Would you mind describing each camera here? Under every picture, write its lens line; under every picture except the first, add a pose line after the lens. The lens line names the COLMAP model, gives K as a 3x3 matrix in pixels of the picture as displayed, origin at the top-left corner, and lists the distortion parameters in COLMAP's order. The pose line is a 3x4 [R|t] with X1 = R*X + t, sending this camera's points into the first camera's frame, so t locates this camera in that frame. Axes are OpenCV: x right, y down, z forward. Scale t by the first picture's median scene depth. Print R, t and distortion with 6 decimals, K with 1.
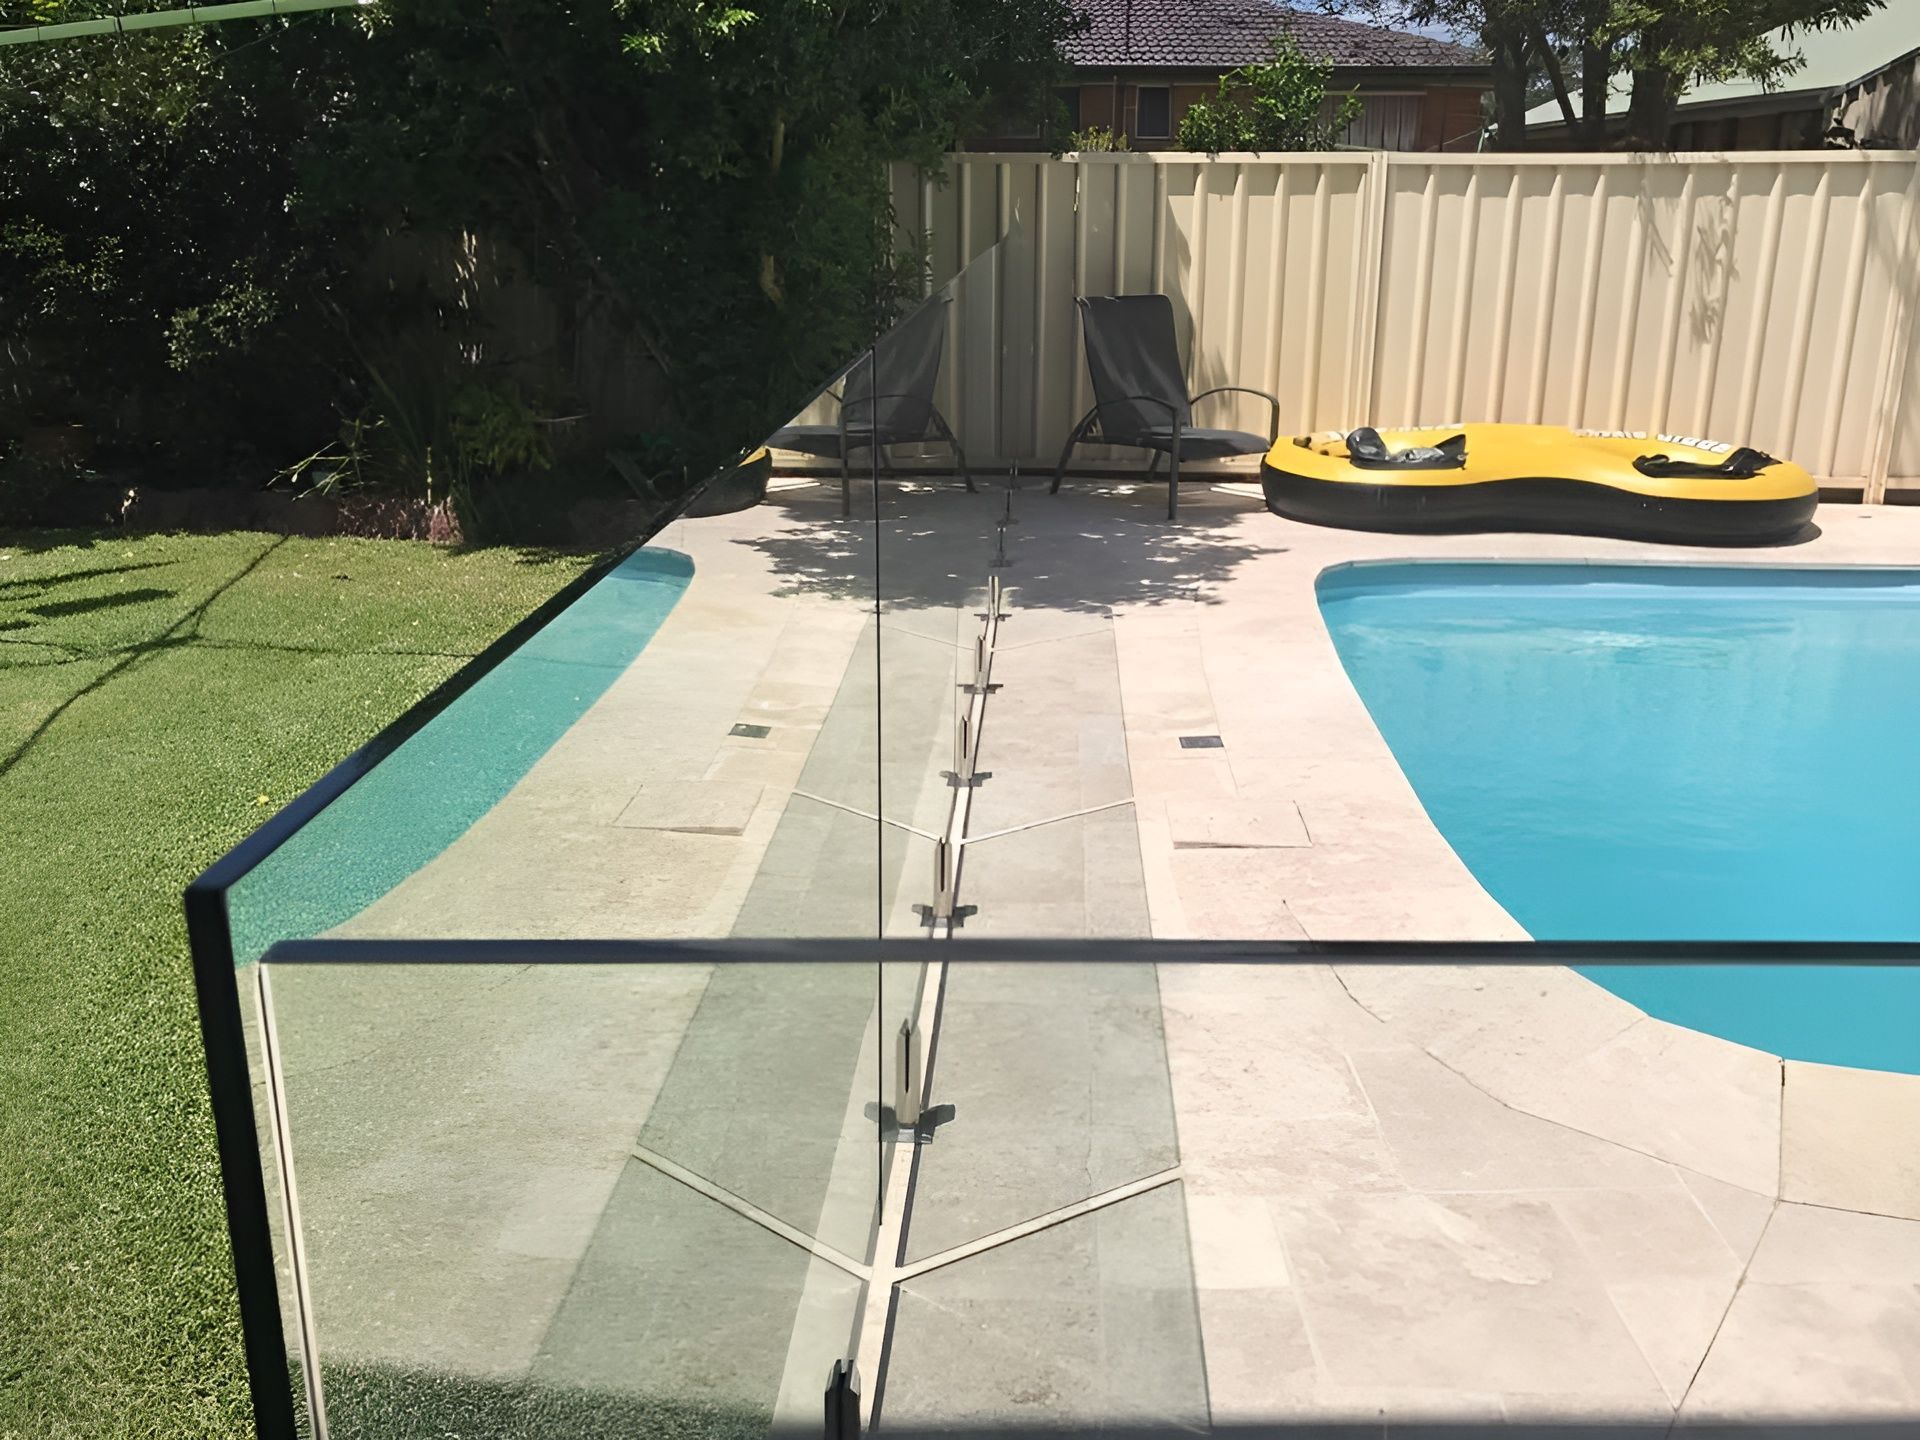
lens RADIAL K [[1654.4, 0, 960.6], [0, 1654.4, 719.1], [0, 0, 1]] dist [0.019606, 0.015628]
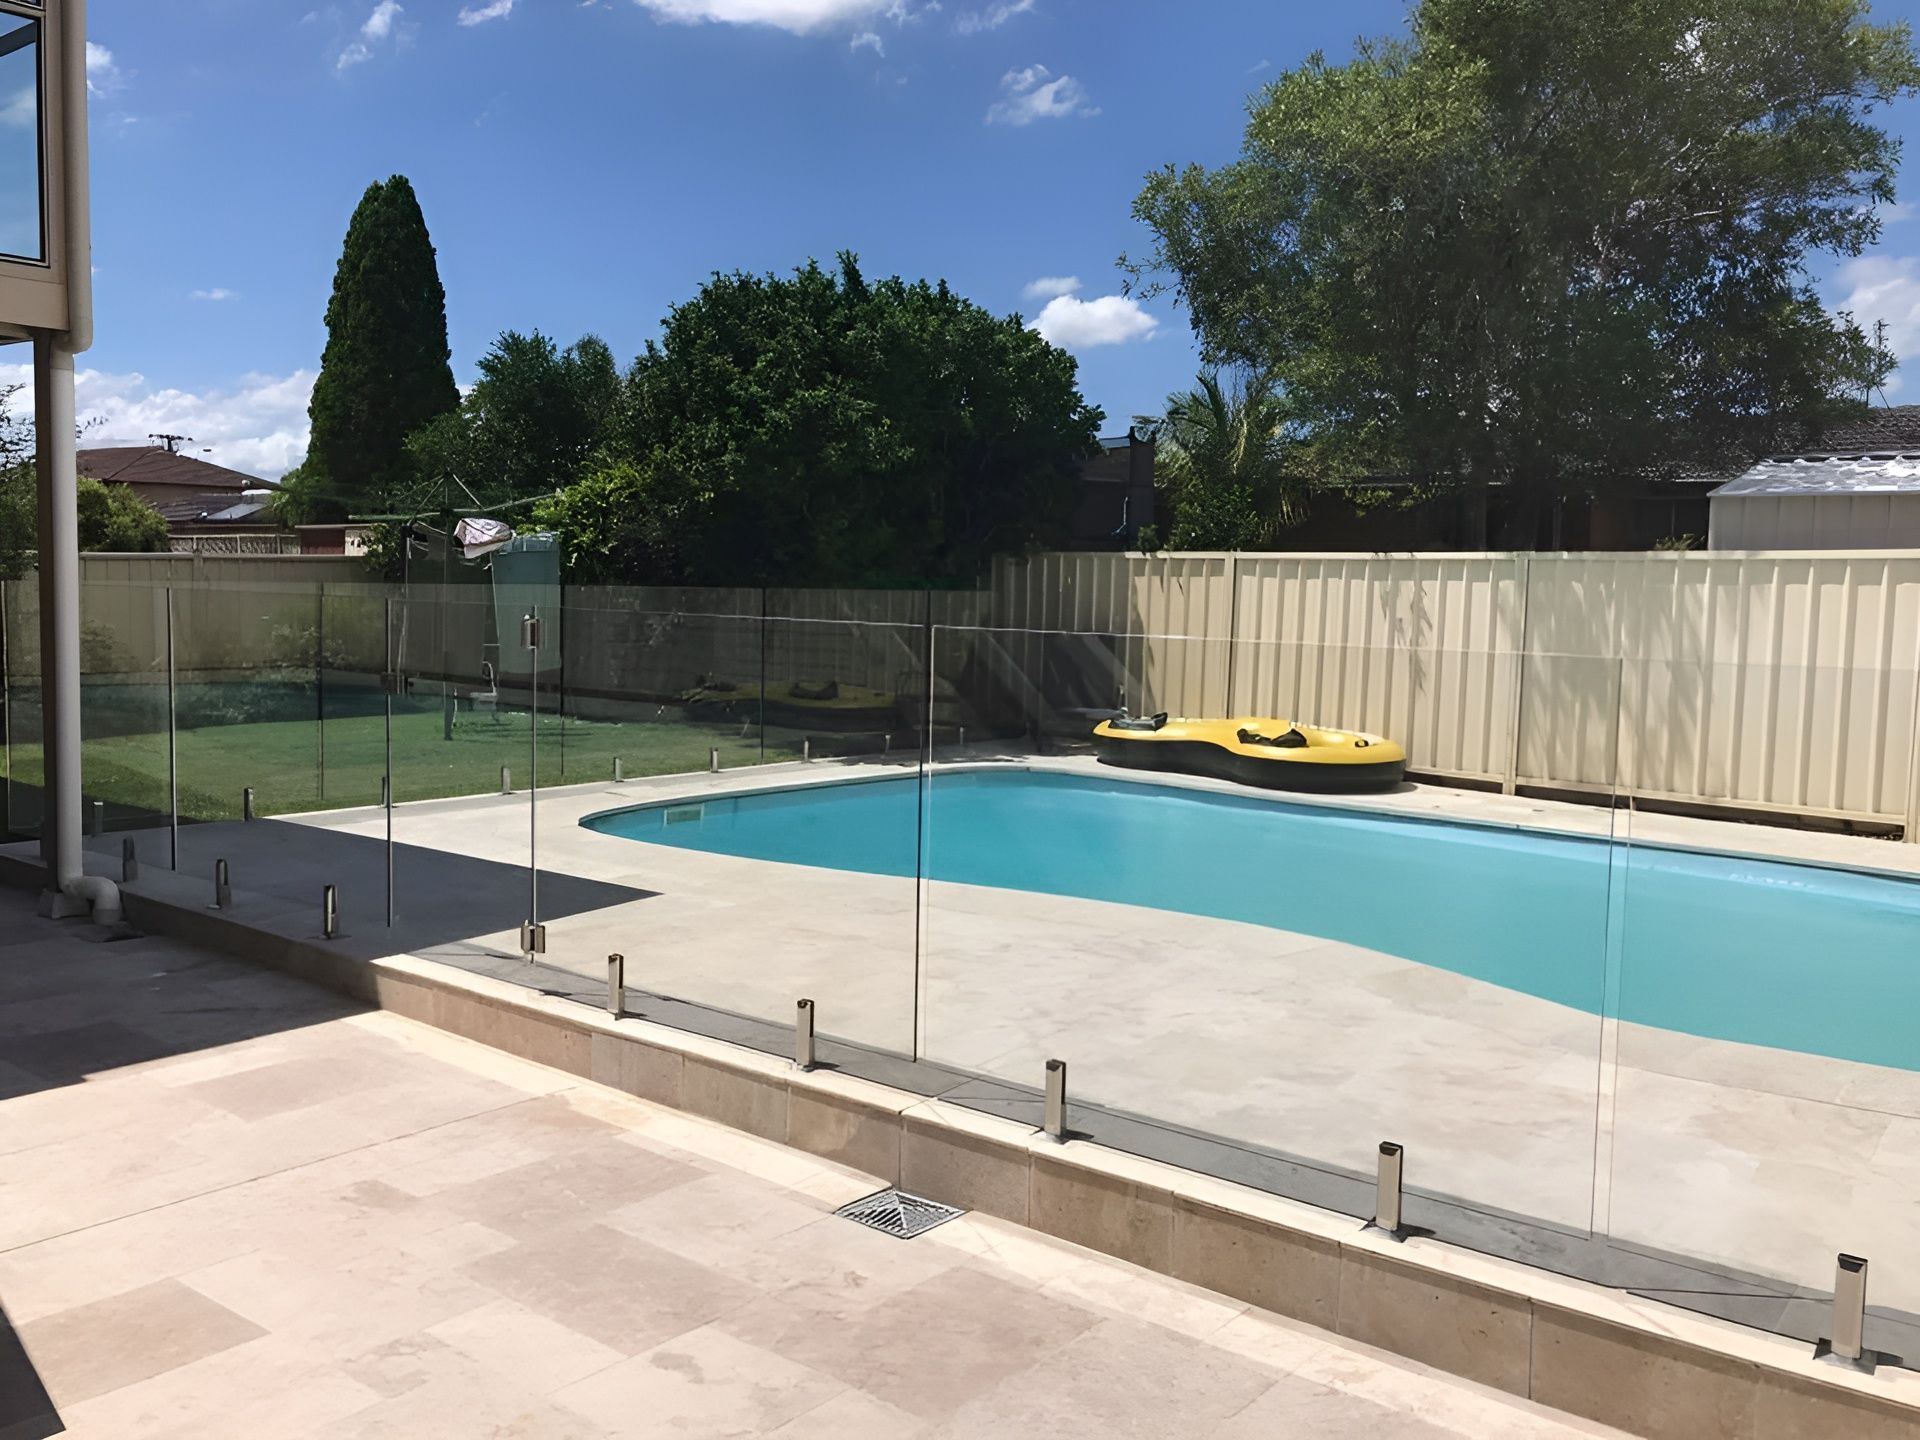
lens RADIAL K [[1654.4, 0, 959.4], [0, 1654.4, 721.0], [0, 0, 1]] dist [0.019606, 0.015628]
pose [[0.711501, 0.067288, -0.699456, 1.210560], [-0.221876, 0.965994, -0.132767, 0.097857], [0.666736, 0.249656, 0.702236, -0.290024]]
